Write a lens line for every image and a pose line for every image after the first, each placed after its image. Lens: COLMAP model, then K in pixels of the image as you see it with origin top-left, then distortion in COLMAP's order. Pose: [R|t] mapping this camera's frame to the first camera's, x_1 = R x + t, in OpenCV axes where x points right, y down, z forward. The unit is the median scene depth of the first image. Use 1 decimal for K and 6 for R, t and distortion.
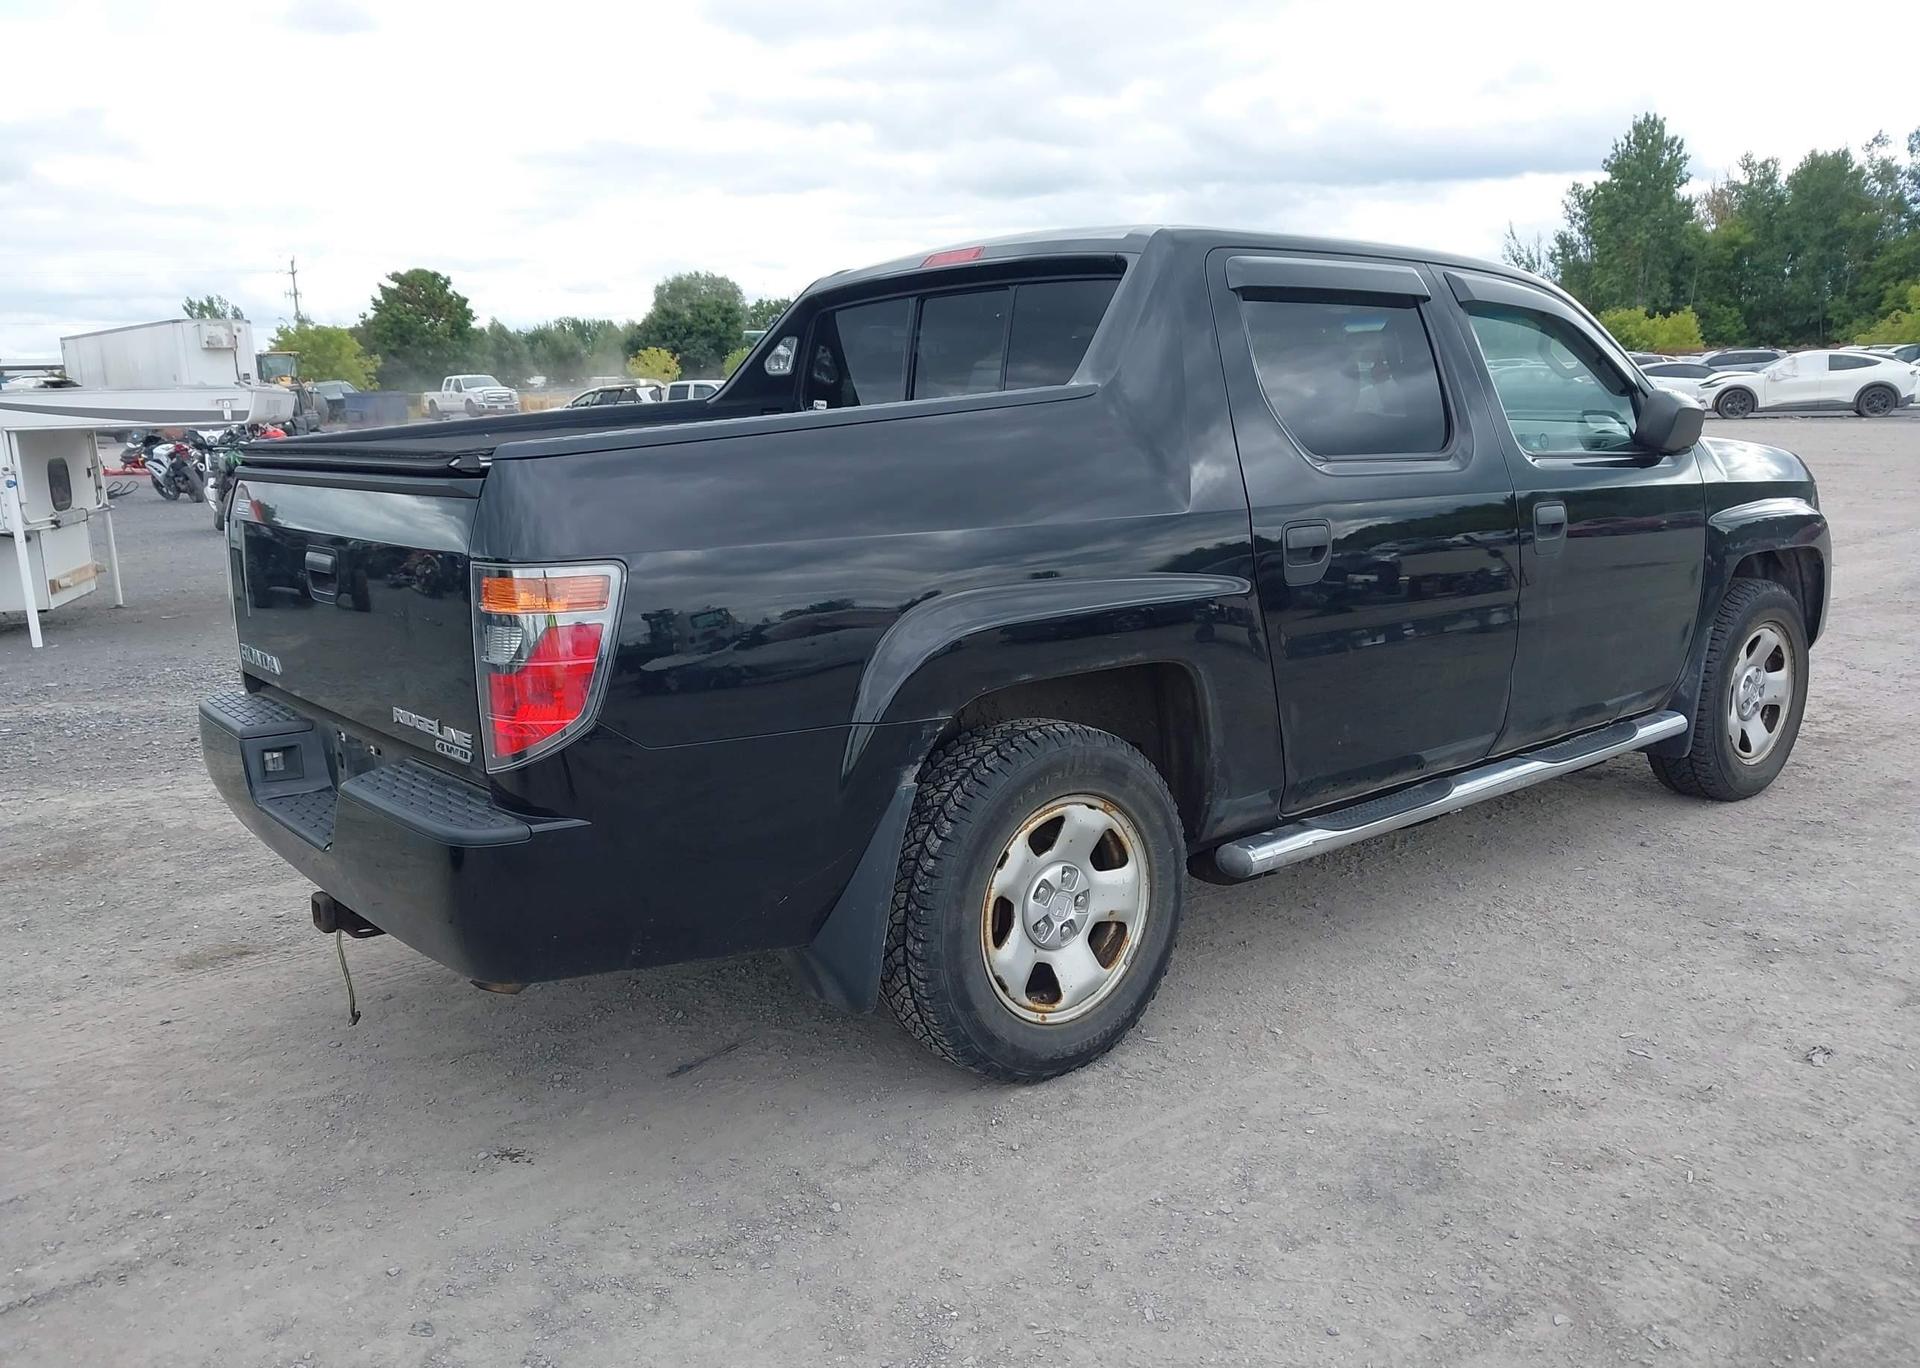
lens RADIAL K [[1553.8, 0, 966.6], [0, 1553.8, 667.1], [0, 0, 1]] dist [0.010703, -0.022439]
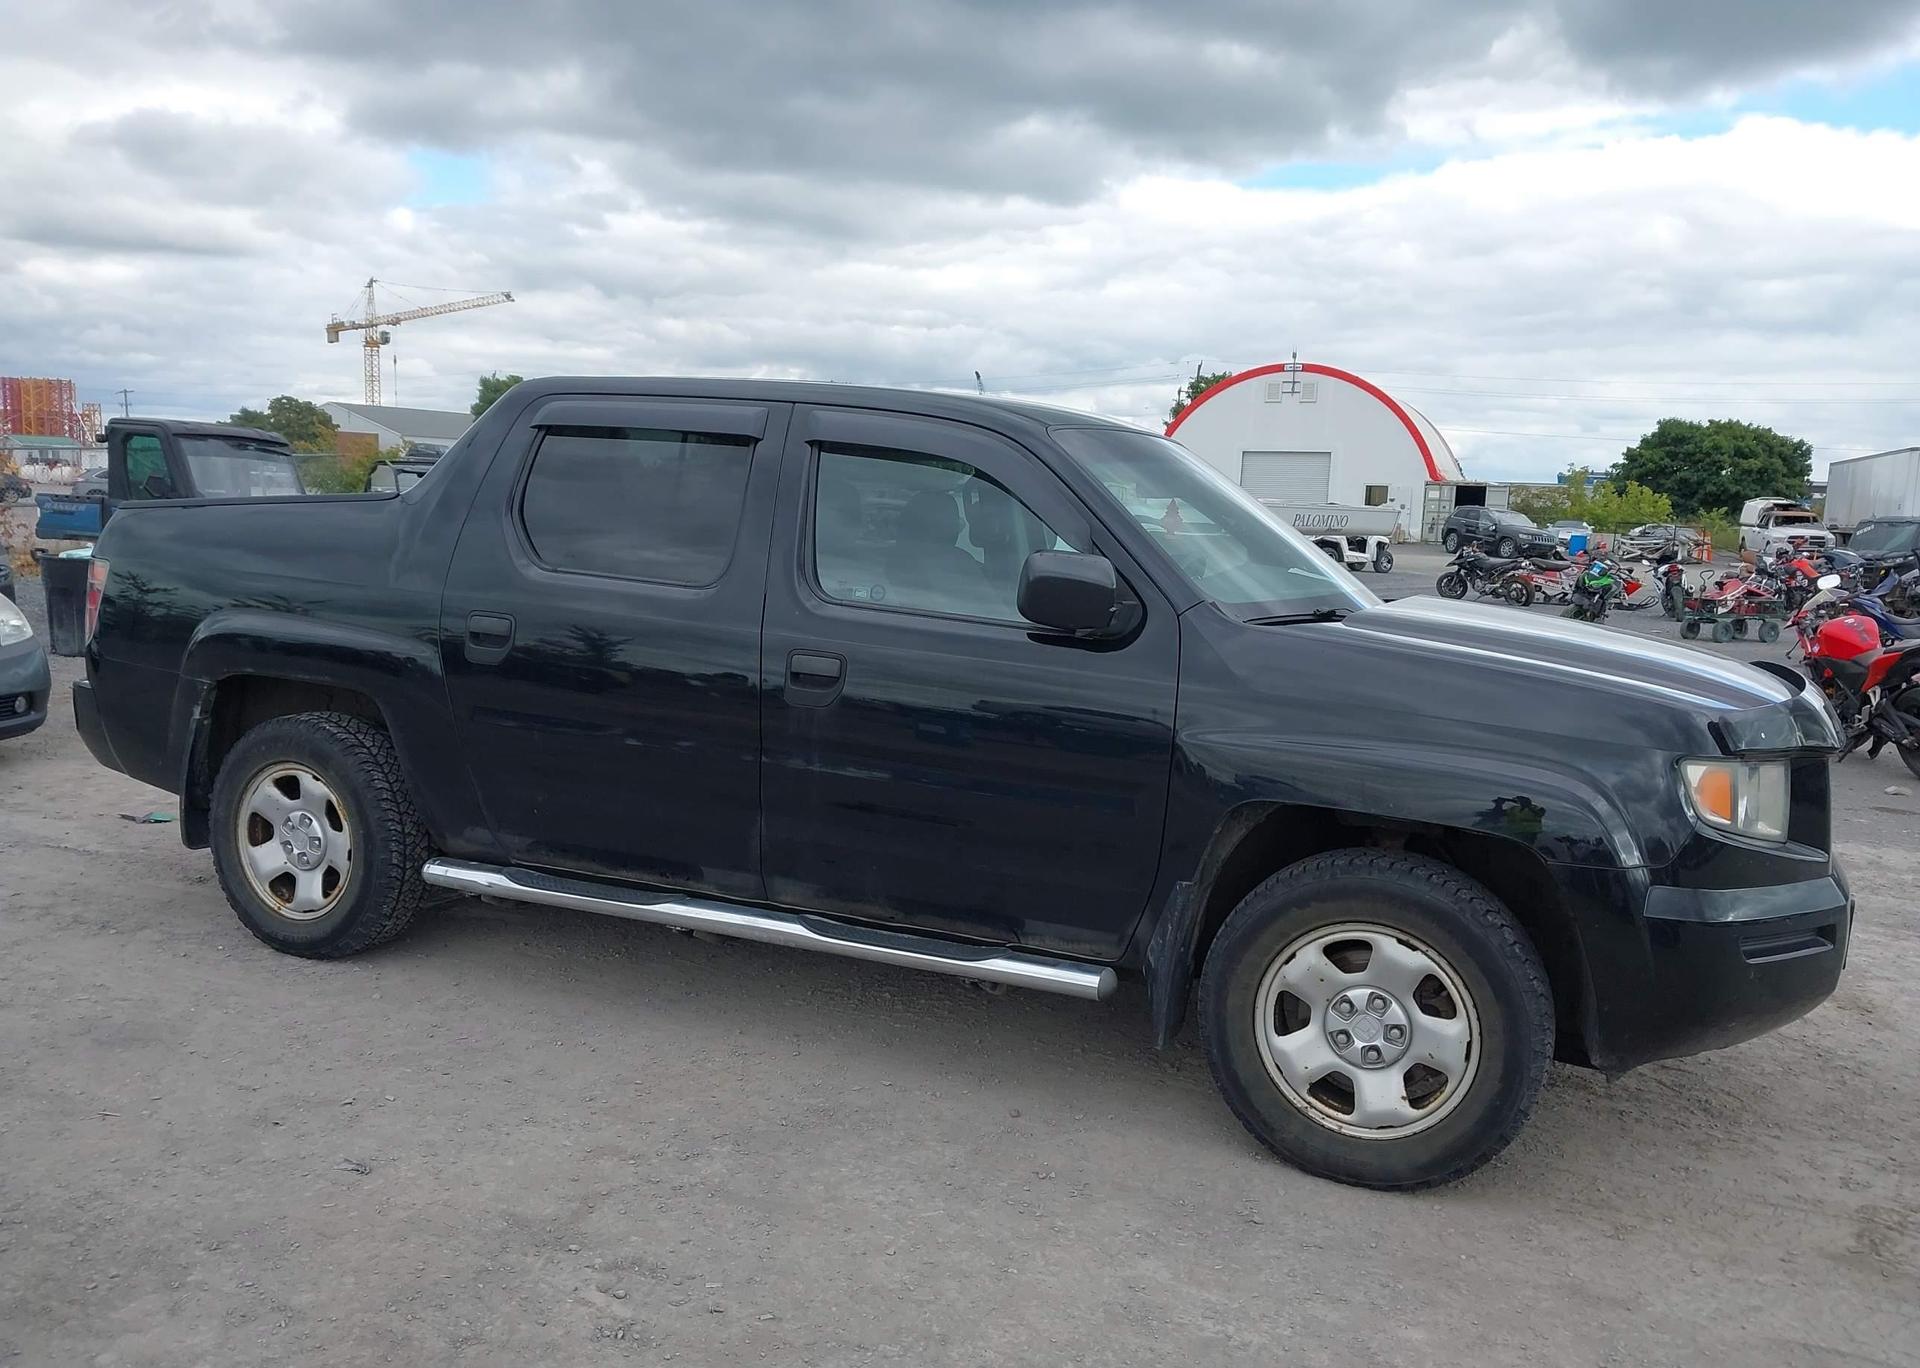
lens RADIAL K [[1570.9, 0, 930.5], [0, 1570.9, 685.5], [0, 0, 1]] dist [0.005837, -0.020863]
pose [[0.418294, 0.147890, -0.896191, 1.482971], [-0.208003, 0.976033, 0.063981, -0.189660], [0.884175, 0.159647, 0.439031, 0.780204]]
